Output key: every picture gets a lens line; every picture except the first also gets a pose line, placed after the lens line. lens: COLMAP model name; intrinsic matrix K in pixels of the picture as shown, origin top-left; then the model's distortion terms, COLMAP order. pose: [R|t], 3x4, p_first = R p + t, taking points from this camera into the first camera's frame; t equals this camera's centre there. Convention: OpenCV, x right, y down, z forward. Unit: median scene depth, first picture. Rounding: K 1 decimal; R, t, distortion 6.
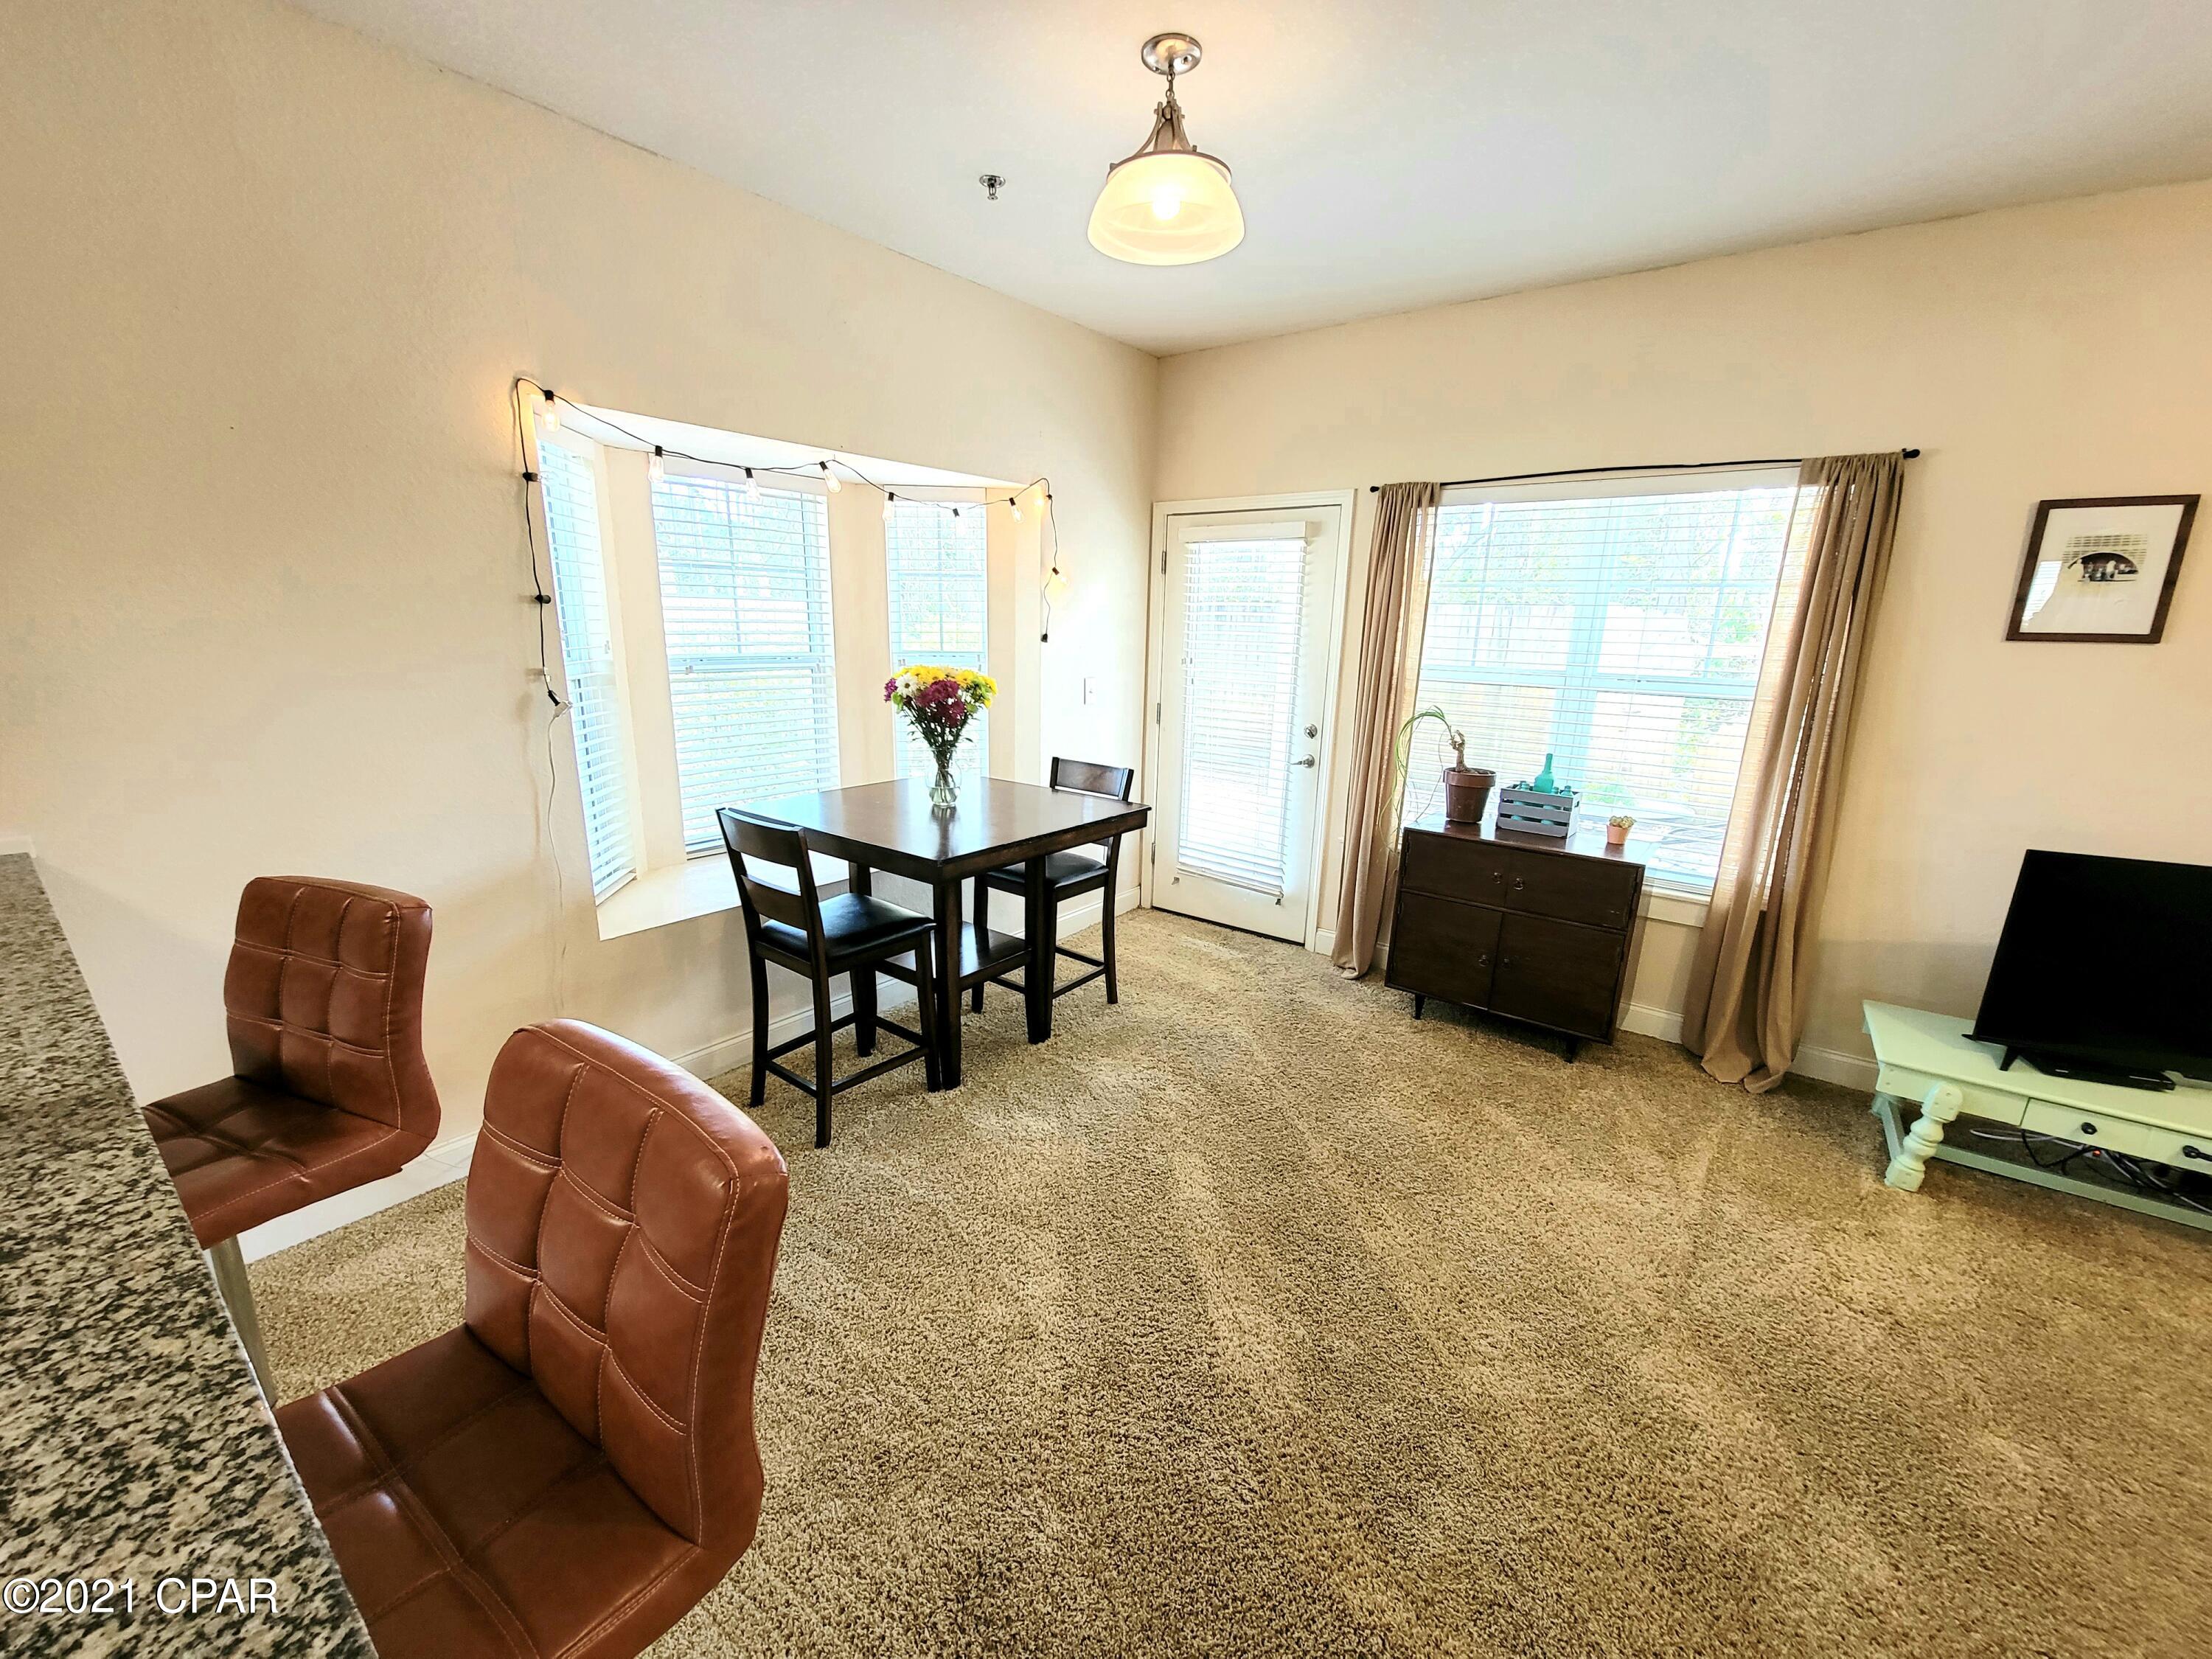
lens RADIAL K [[902.4, 0, 1096.0], [0, 902.4, 857.5], [0, 0, 1]] dist [-0.002678, 0.000390]
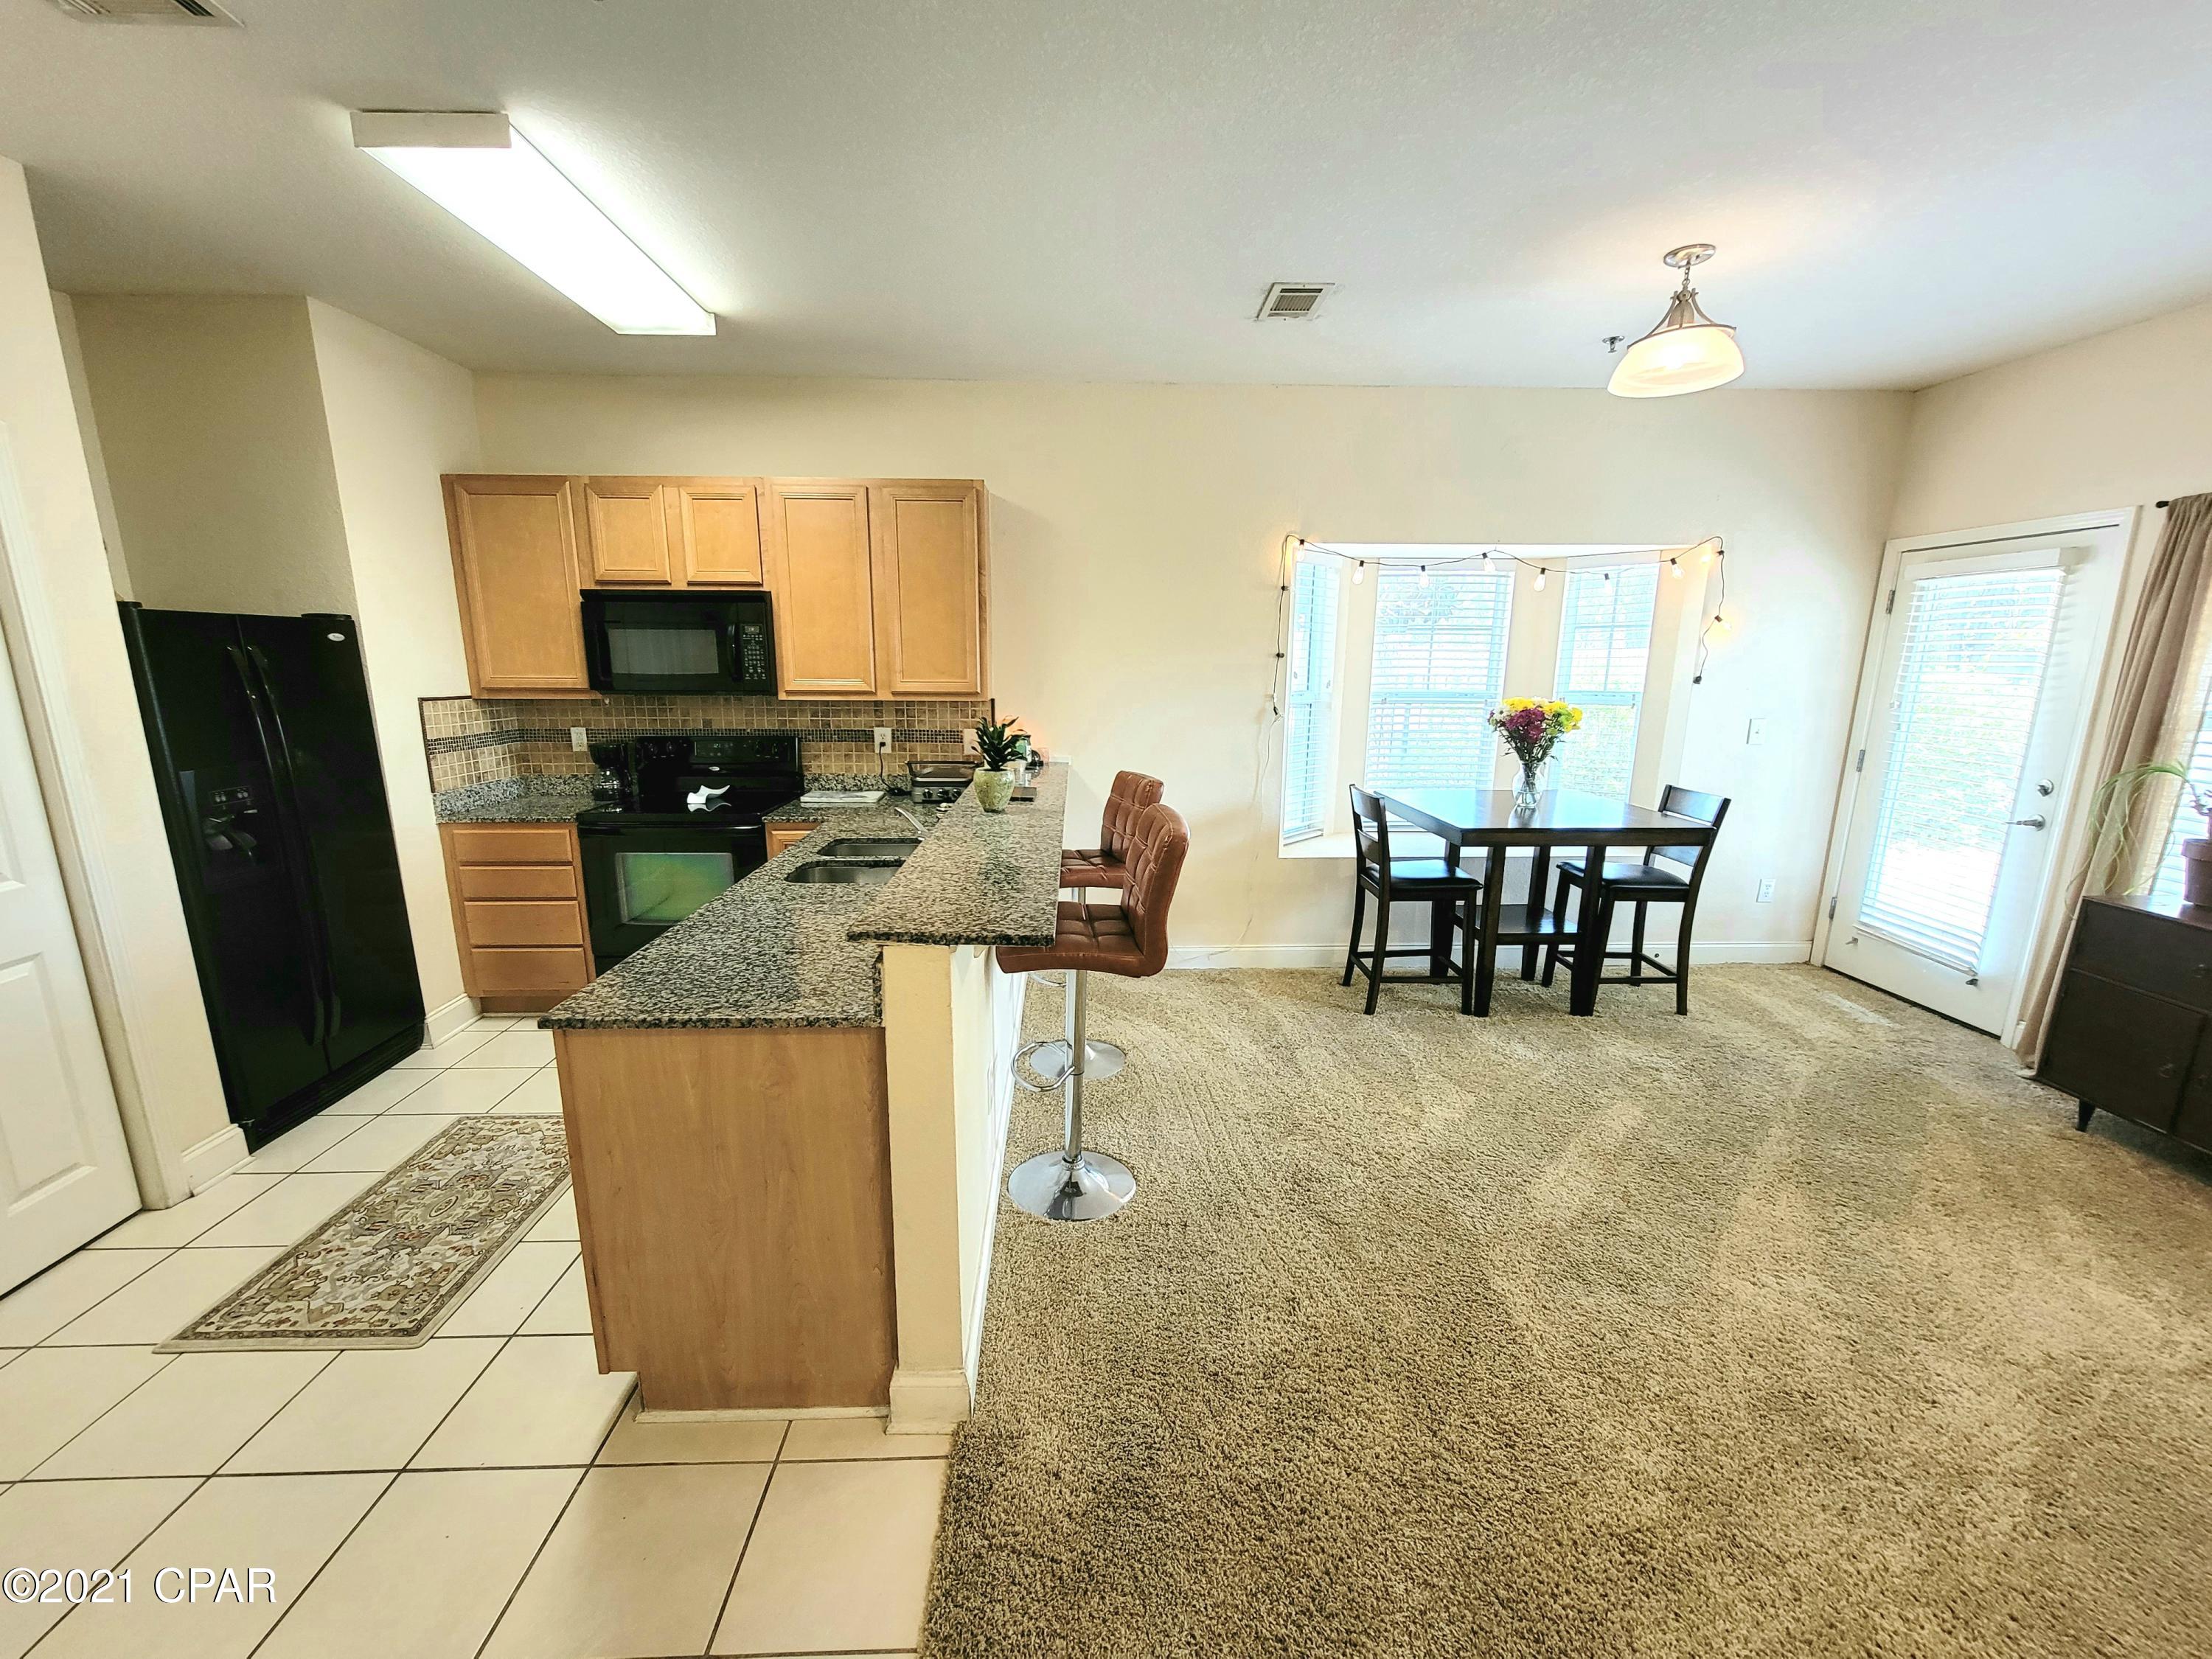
lens RADIAL K [[902.4, 0, 1096.4], [0, 902.4, 857.0], [0, 0, 1]] dist [-0.002678, 0.000390]
pose [[0.637606, 0.147327, -0.756144, 0.479237], [-0.187929, 0.981635, 0.032793, 0.096743], [0.747088, 0.121192, 0.653583, -0.327915]]
